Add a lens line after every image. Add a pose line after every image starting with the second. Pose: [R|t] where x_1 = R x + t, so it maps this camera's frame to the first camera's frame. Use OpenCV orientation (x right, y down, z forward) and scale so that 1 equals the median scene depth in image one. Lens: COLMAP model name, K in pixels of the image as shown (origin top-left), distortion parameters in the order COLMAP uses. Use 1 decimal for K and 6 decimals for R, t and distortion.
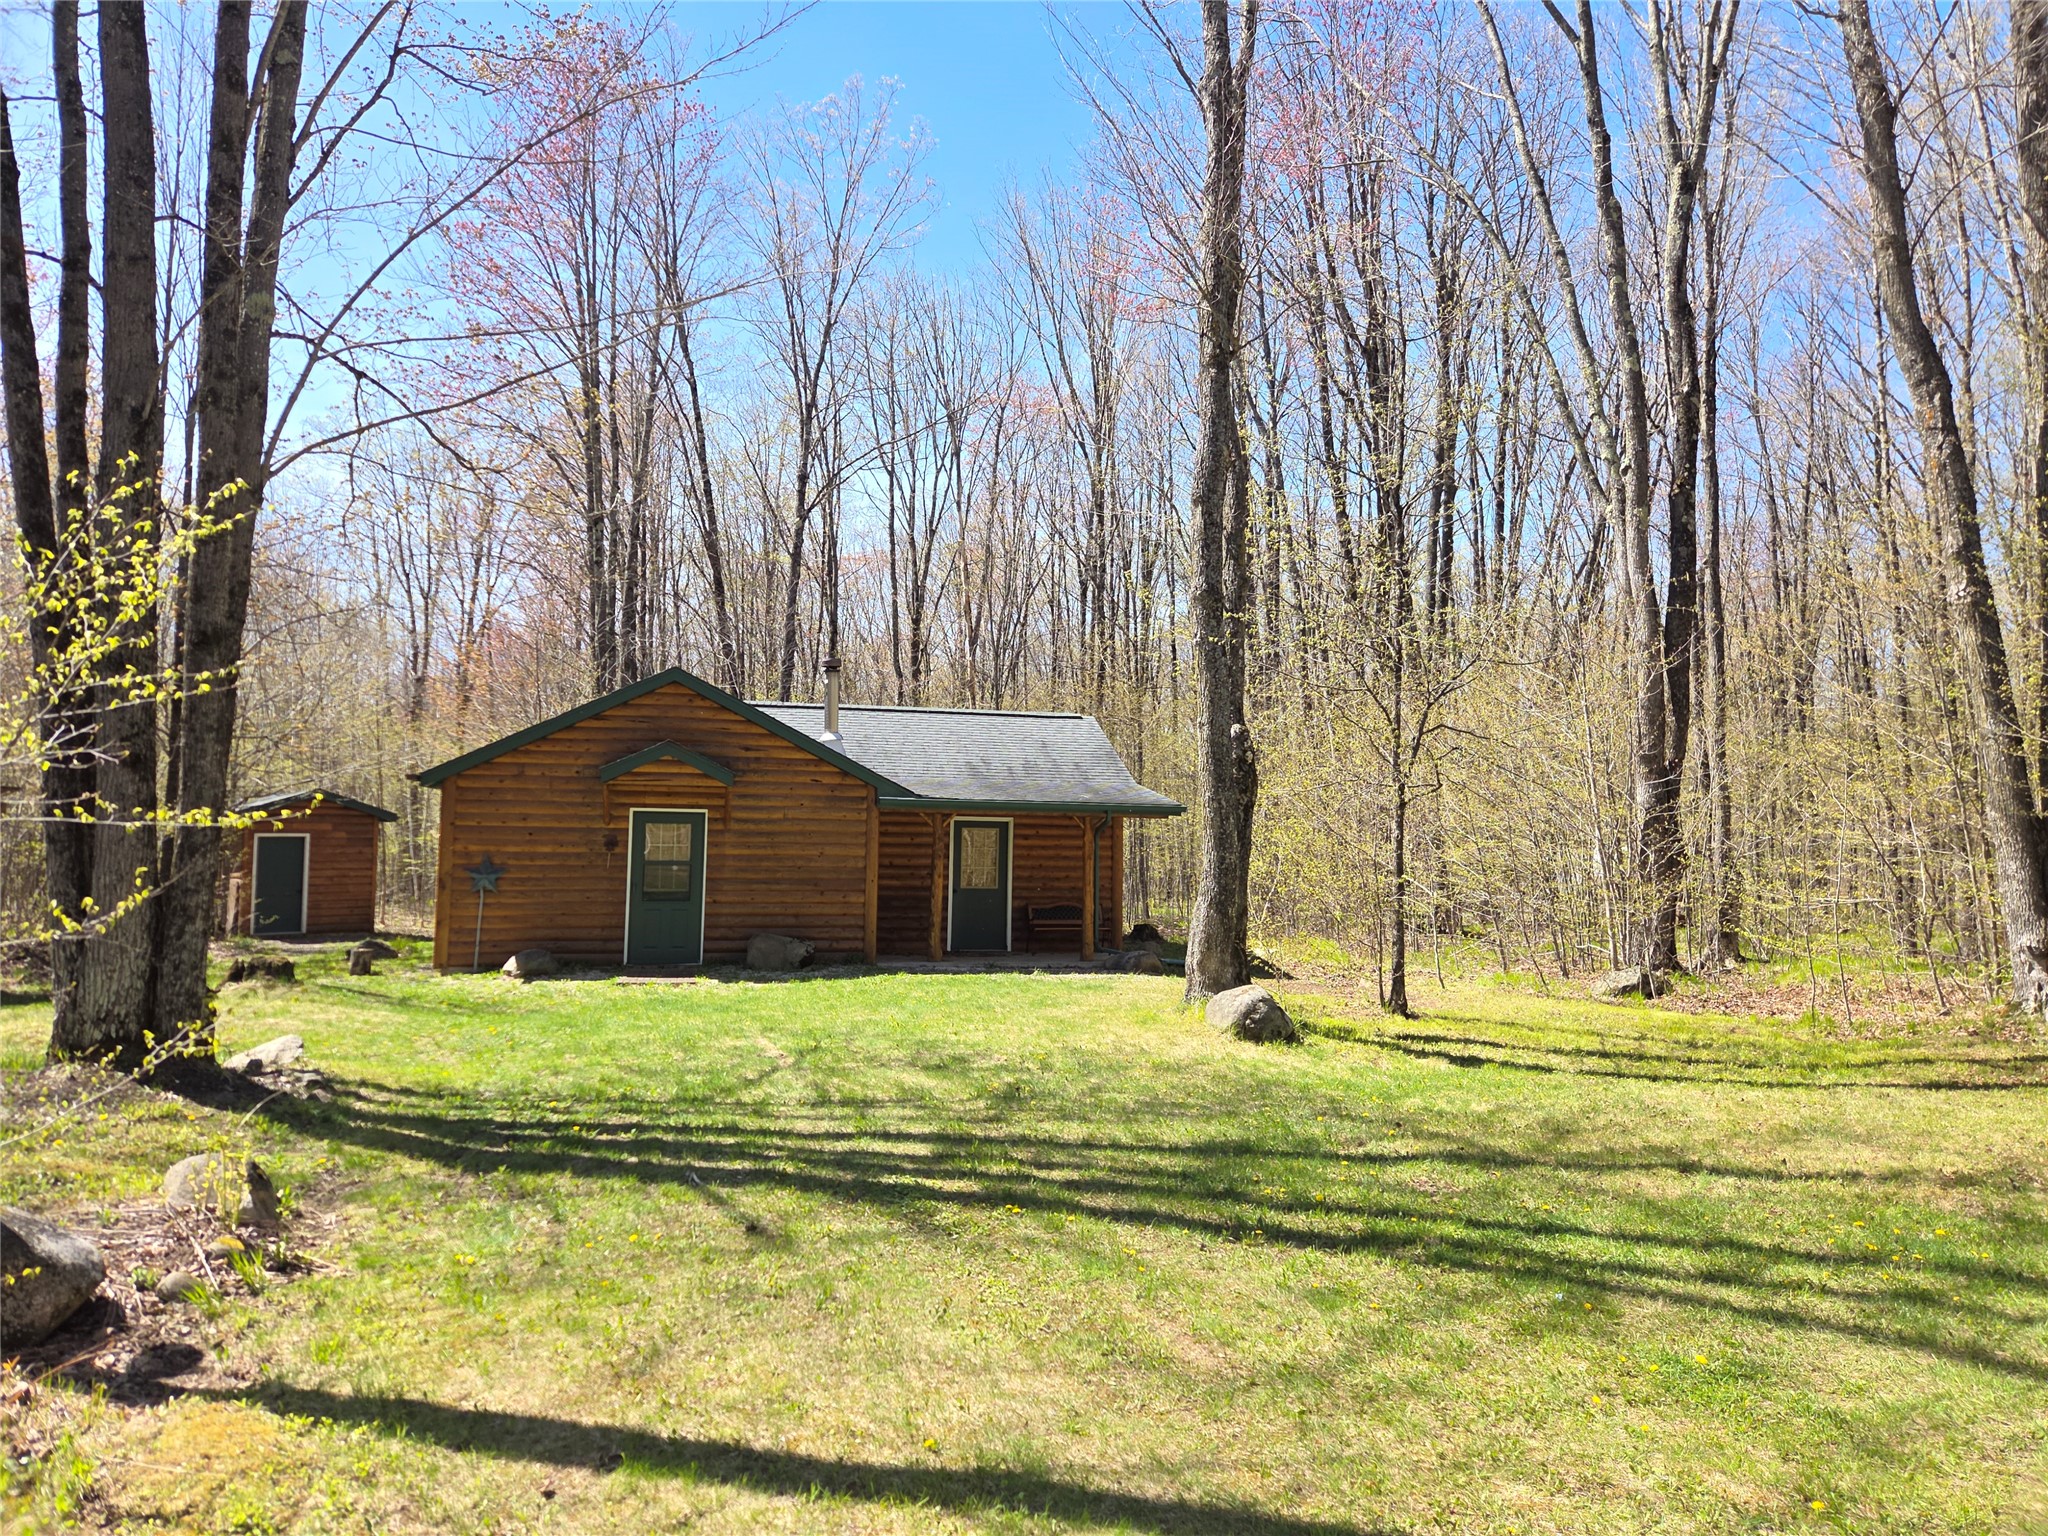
lens RADIAL K [[1373.0, 0, 1030.0], [0, 1373.0, 755.3], [0, 0, 1]] dist [0.088054, -0.077693]
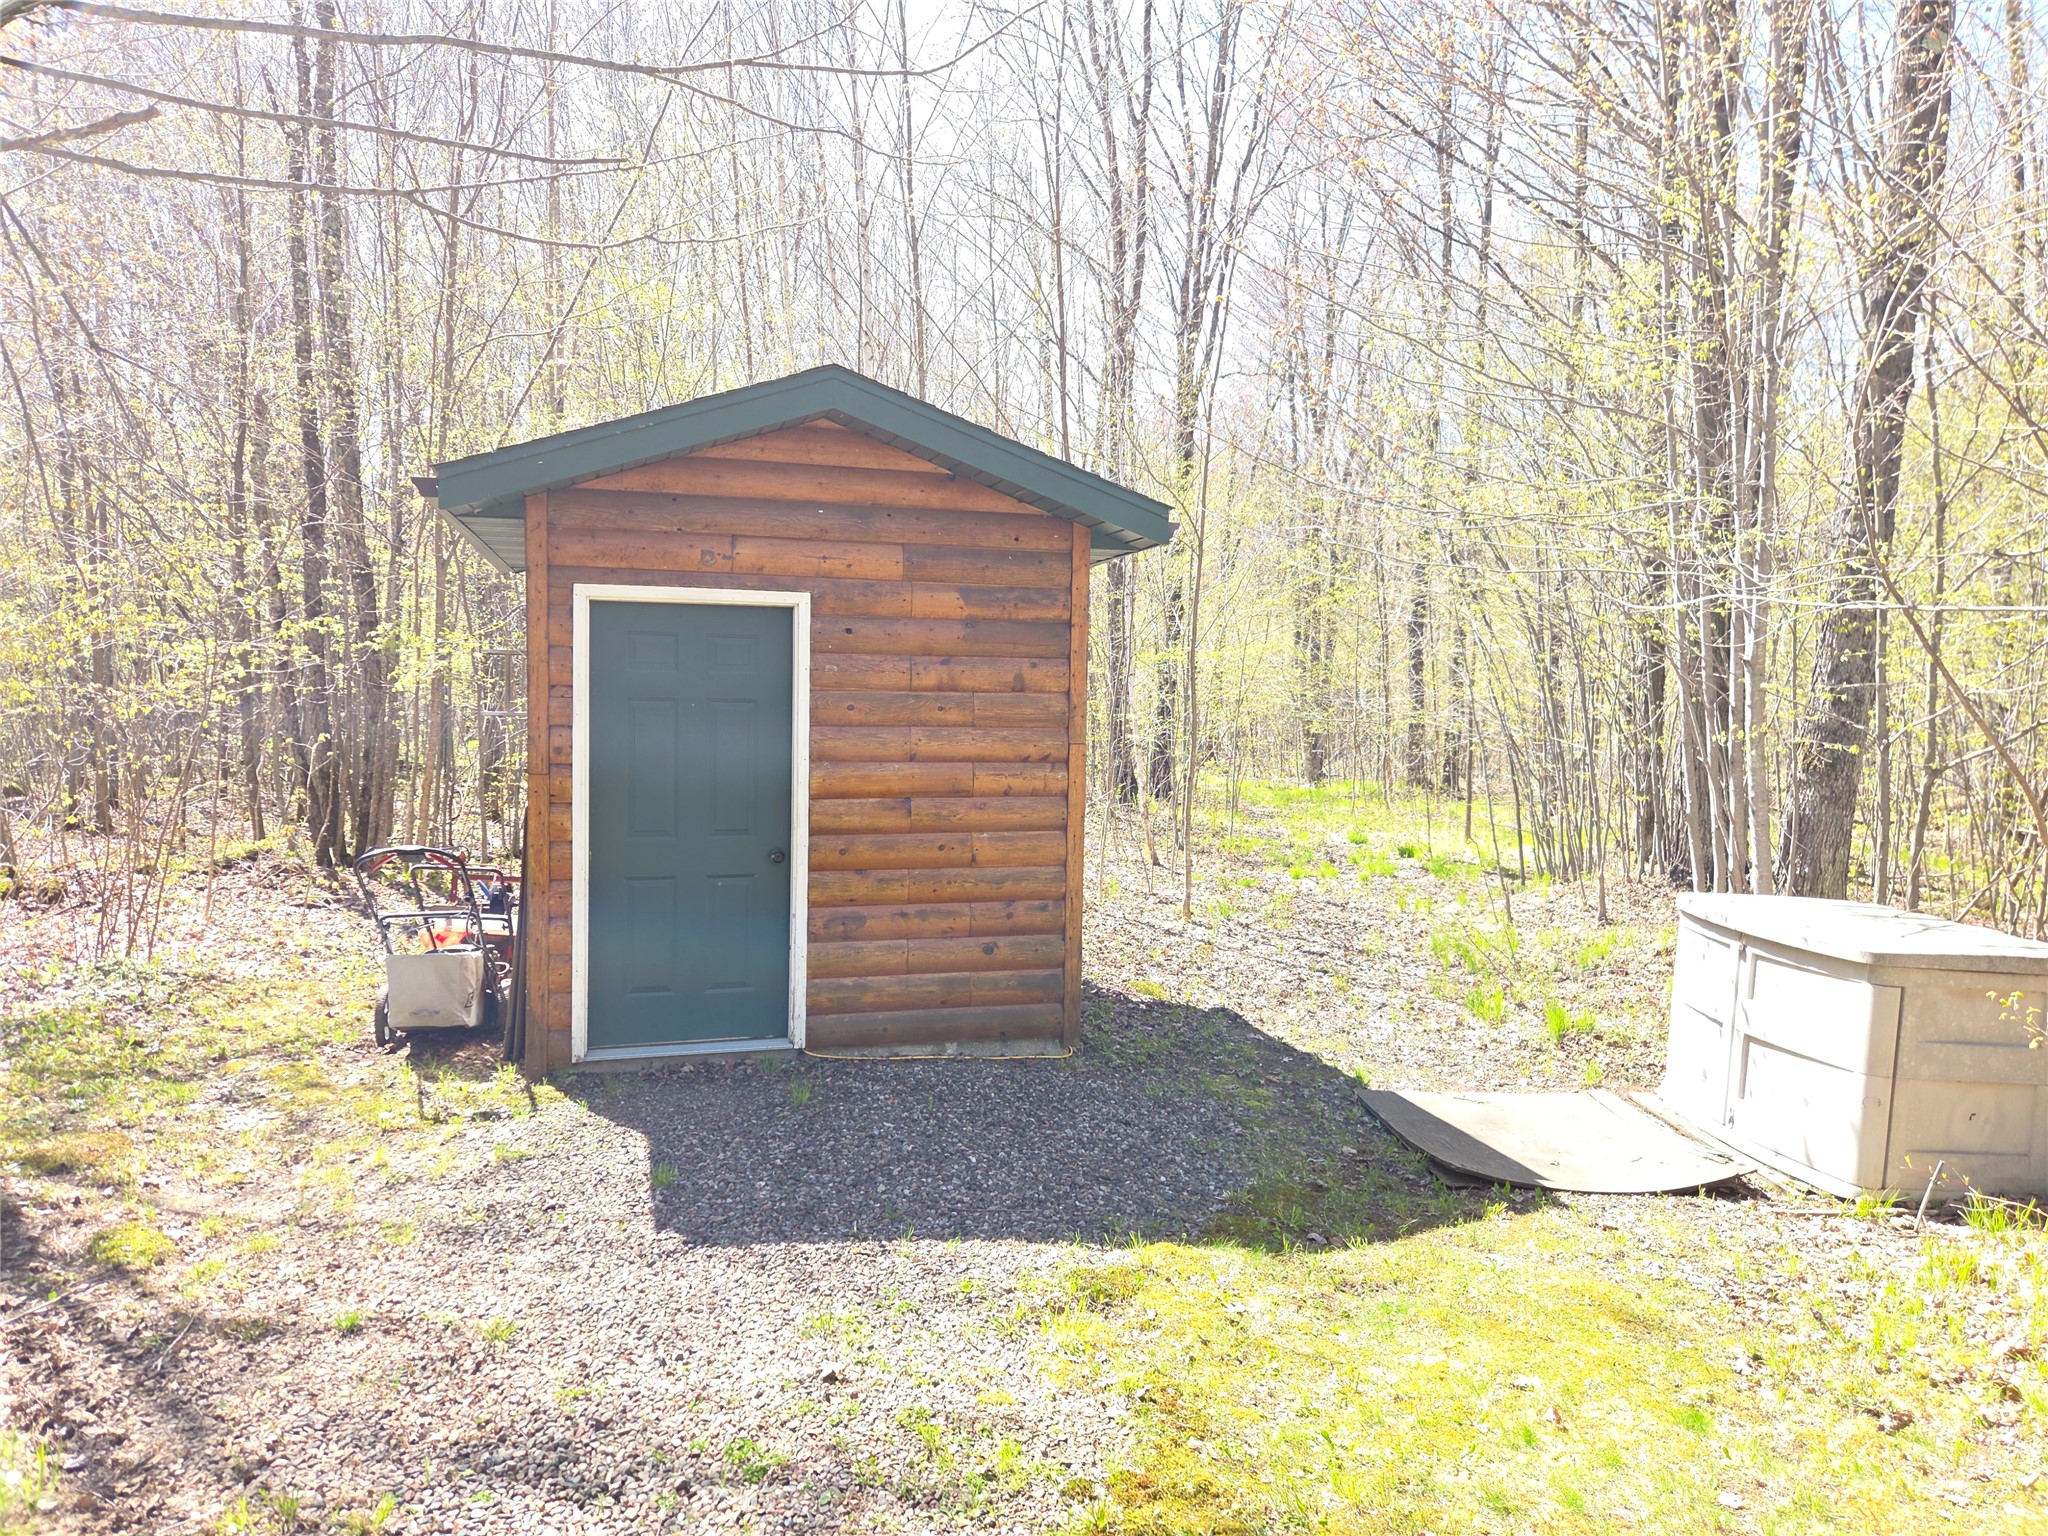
lens RADIAL K [[1373.0, 0, 1030.0], [0, 1373.0, 755.3], [0, 0, 1]] dist [0.088054, -0.077693]
pose [[0.908659, 0.024884, -0.416797, -0.628631], [0.011935, 0.996267, 0.085499, 0.100633], [0.417368, -0.082664, 0.904970, 1.303406]]
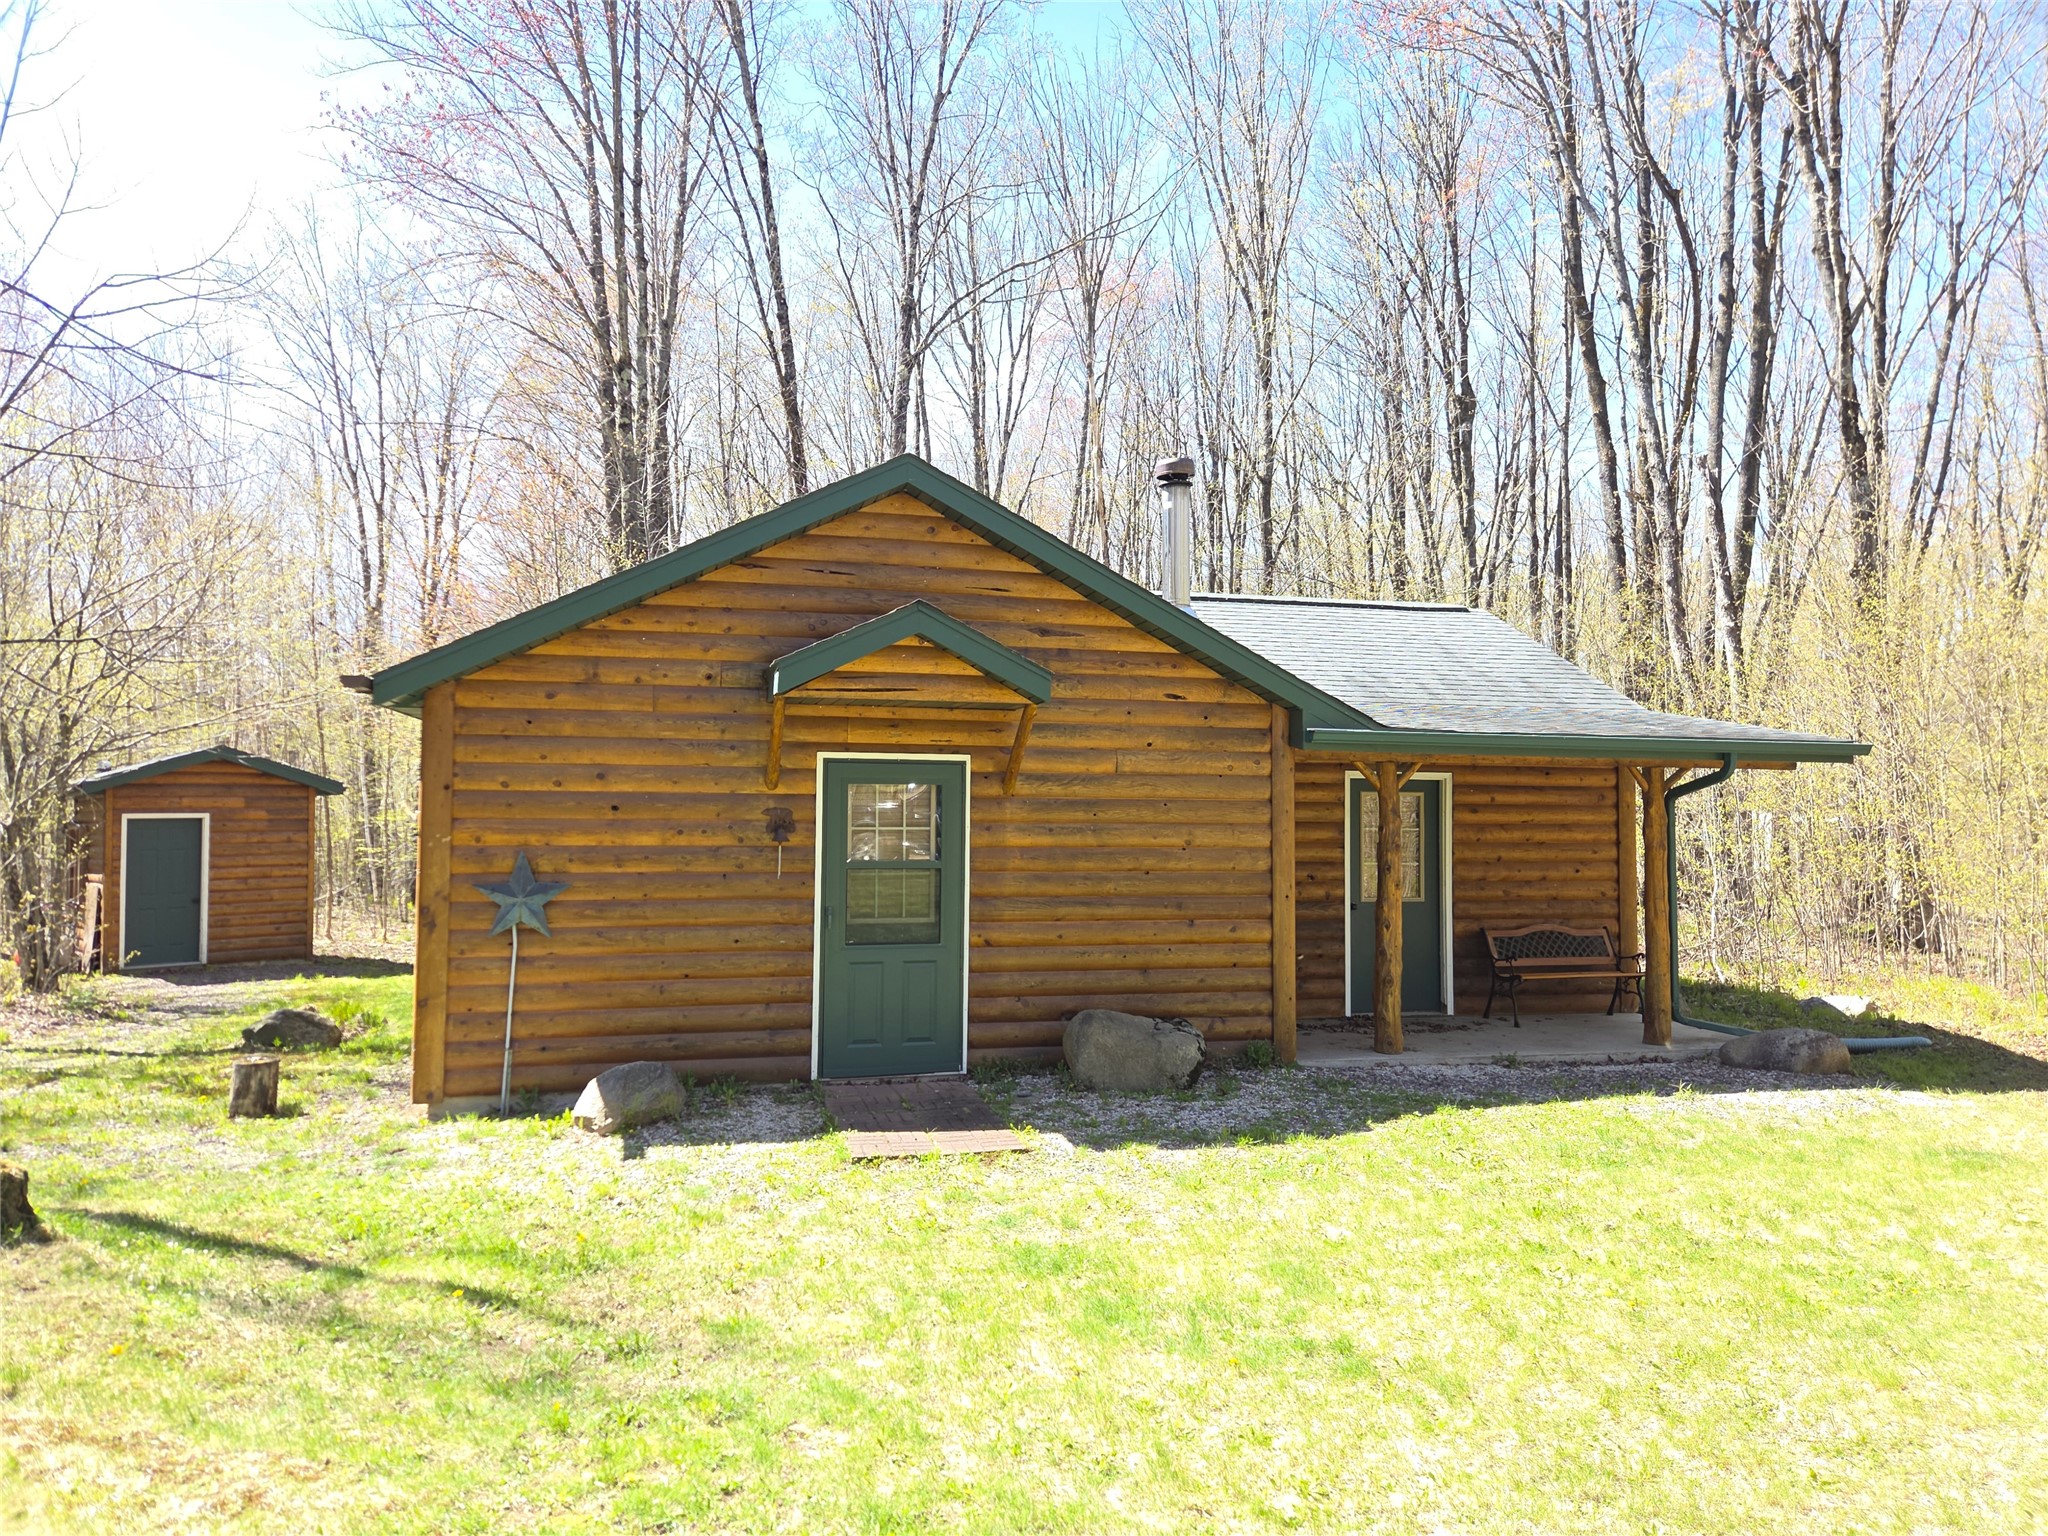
lens RADIAL K [[1402.5, 0, 1052.1], [0, 1402.5, 766.2], [0, 0, 1]] dist [0.033498, -0.003768]
pose [[0.999423, -0.009687, 0.032547, -0.221111], [0.008776, 0.999568, 0.028046, 0.029680], [-0.032805, -0.027744, 0.999077, 0.505887]]
